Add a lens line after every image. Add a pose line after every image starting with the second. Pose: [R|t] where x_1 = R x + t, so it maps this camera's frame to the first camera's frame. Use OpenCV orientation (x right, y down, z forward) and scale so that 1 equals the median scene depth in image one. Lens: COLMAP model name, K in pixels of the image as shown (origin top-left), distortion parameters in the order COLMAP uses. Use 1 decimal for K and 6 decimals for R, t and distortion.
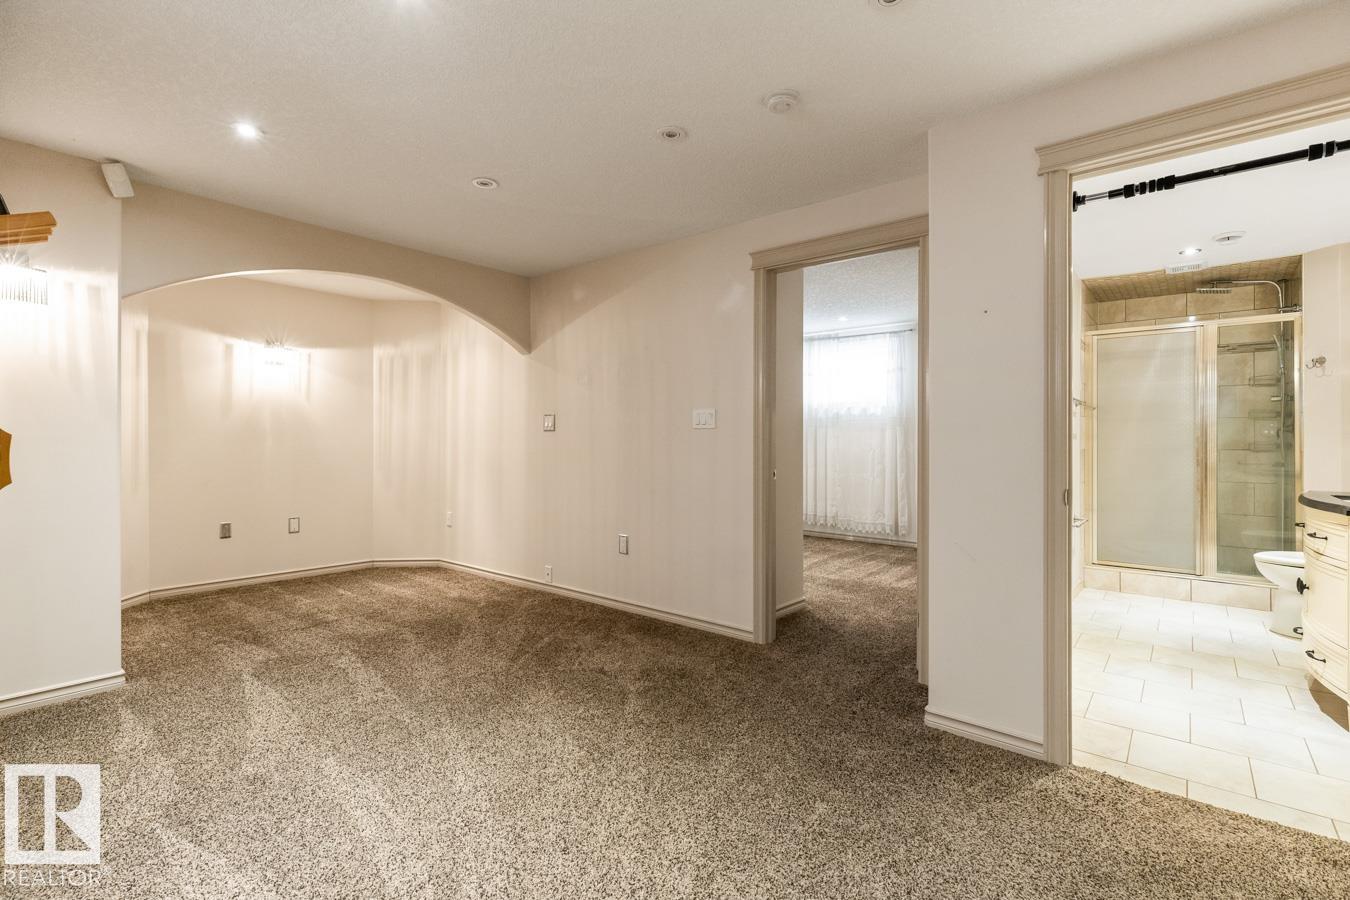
lens RADIAL K [[617.1, 0, 671.7], [0, 617.1, 443.4], [0, 0, 1]] dist [0.003939, -0.000083]
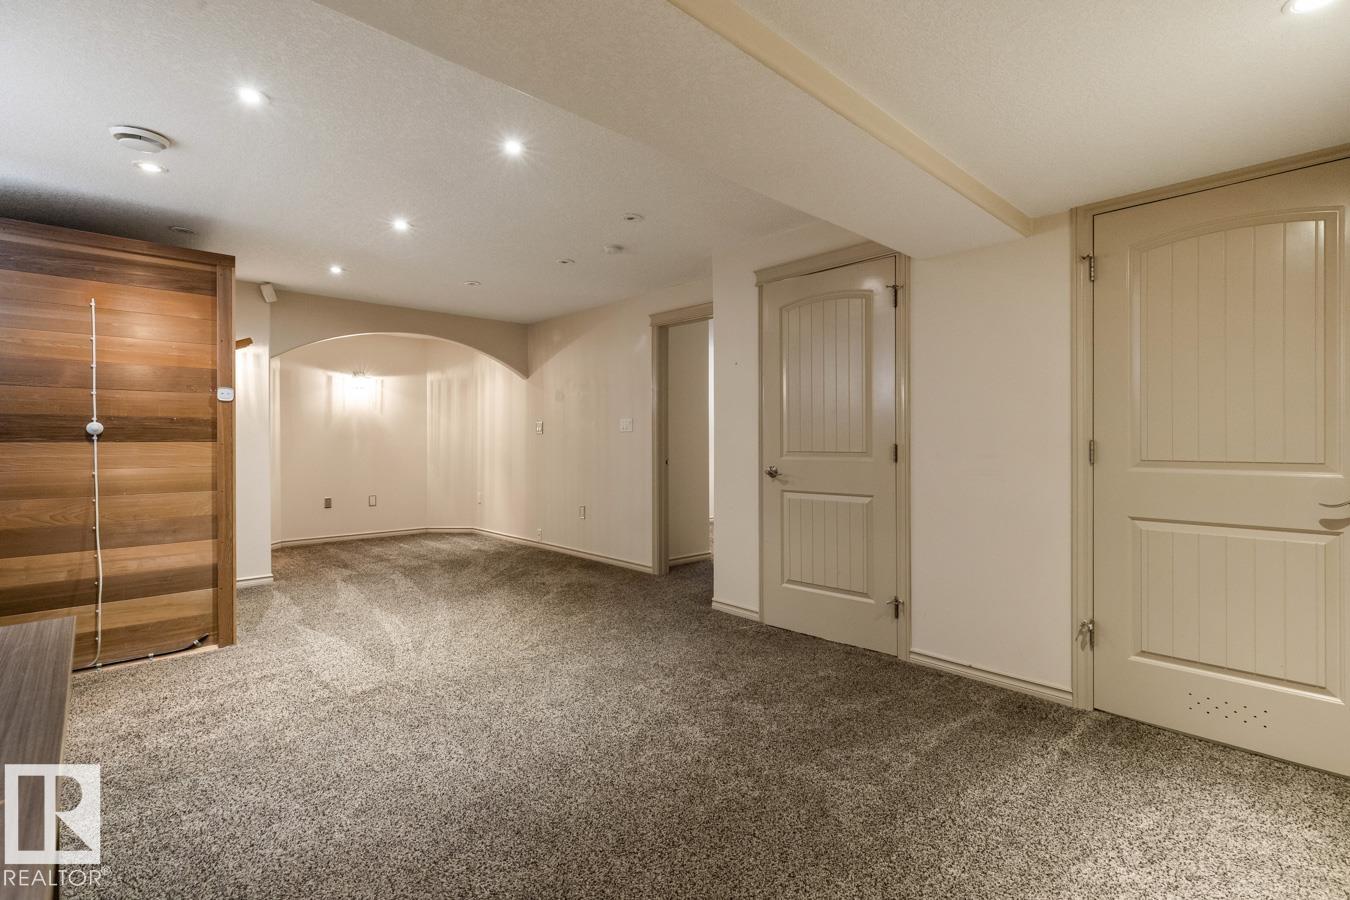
lens RADIAL K [[617.1, 0, 674.1], [0, 617.1, 443.1], [0, 0, 1]] dist [0.003939, -0.000083]
pose [[0.992921, -0.004526, -0.118694, 0.415566], [0.004469, 0.999990, -0.000744, 0.005765], [0.118696, 0.000209, 0.992931, -0.554165]]
